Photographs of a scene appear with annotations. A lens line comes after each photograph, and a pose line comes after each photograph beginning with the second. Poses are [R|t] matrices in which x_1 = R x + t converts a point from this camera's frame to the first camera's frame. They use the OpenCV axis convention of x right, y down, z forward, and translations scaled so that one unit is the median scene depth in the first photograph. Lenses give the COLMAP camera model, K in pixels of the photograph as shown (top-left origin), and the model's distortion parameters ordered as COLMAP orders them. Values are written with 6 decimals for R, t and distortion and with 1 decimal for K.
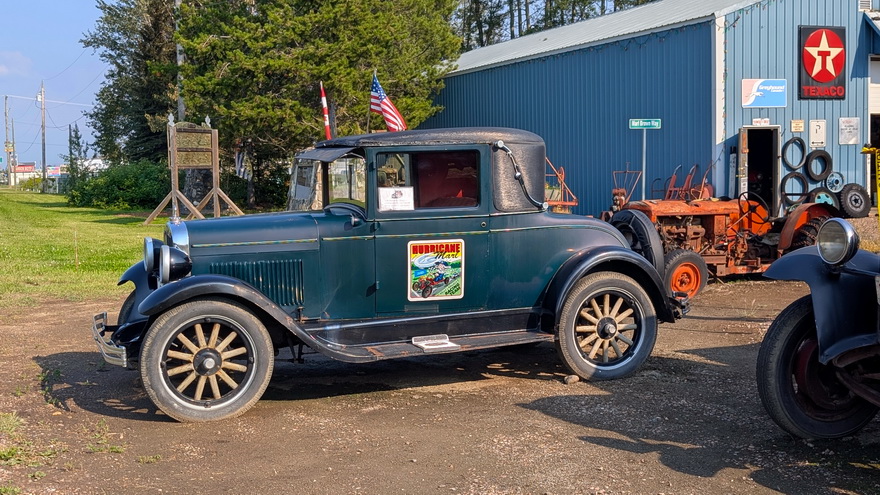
lens RADIAL K [[1108.0, 0, 440.0], [0, 1108.0, 247.5], [0, 0, 1]] dist [0.020900, -0.053706]
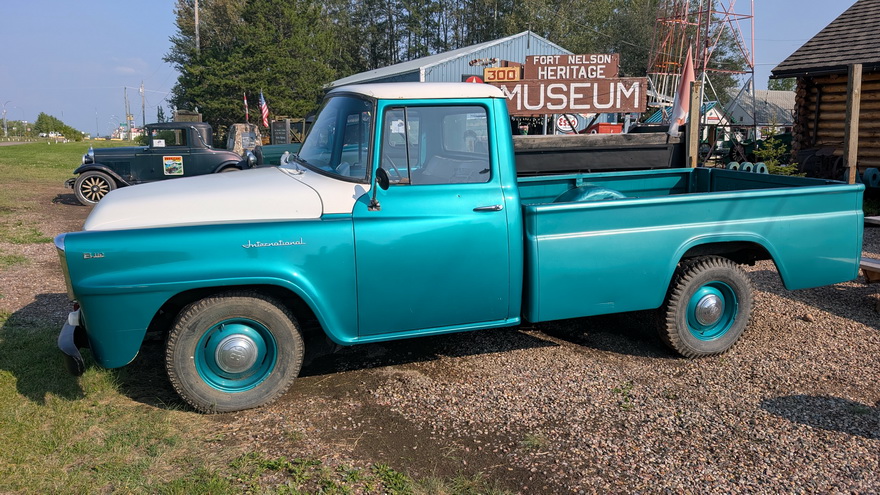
lens RADIAL K [[628.1, 0, 440.0], [0, 628.1, 247.5], [0, 0, 1]] dist [-0.005455, -0.003121]
pose [[0.996849, 0.010046, 0.078682, 0.112324], [-0.018171, 0.994491, 0.103234, 0.009857], [-0.077211, -0.104339, 0.991540, -0.165349]]
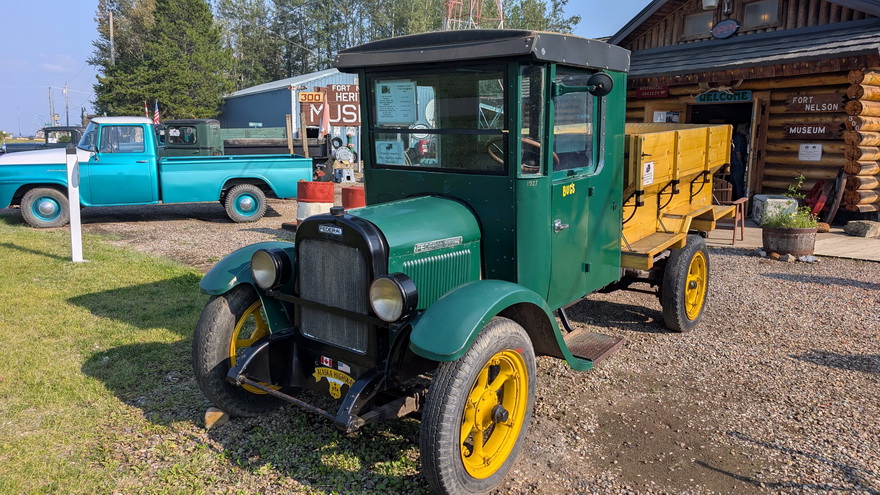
lens RADIAL K [[628.1, 0, 440.0], [0, 628.1, 247.5], [0, 0, 1]] dist [-0.005455, -0.003121]
pose [[0.985596, 0.012838, 0.168631, 0.204995], [-0.028559, 0.995429, 0.091138, 0.021545], [-0.166691, -0.094641, 0.981457, -0.355508]]
